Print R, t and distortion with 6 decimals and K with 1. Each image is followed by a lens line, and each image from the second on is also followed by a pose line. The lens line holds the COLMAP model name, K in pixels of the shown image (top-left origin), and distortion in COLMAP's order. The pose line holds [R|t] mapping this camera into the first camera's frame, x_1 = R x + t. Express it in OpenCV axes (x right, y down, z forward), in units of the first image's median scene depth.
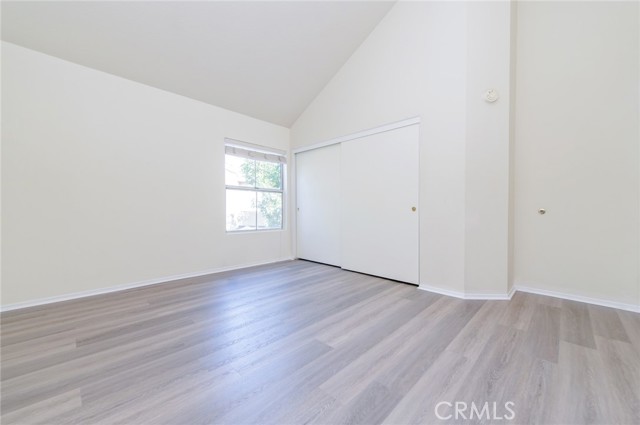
lens RADIAL K [[252.3, 0, 321.4], [0, 252.3, 212.9], [0, 0, 1]] dist [0.014126, -0.002737]
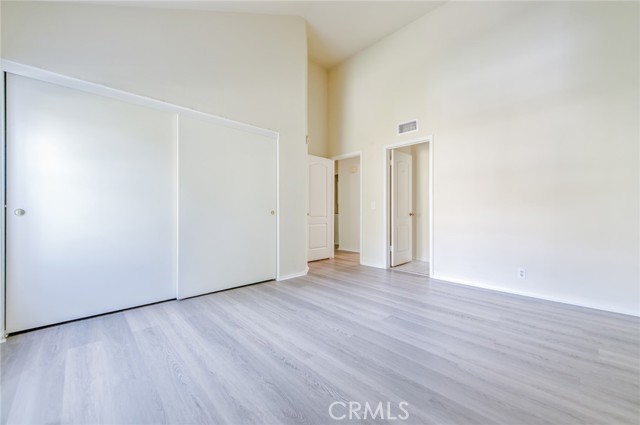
lens RADIAL K [[252.3, 0, 321.4], [0, 252.3, 209.9], [0, 0, 1]] dist [0.014126, -0.002737]
pose [[0.028603, 0.000536, 0.999591, -0.799354], [0.011624, 0.999932, -0.000869, -0.025073], [-0.999523, 0.011644, 0.028595, 0.793288]]
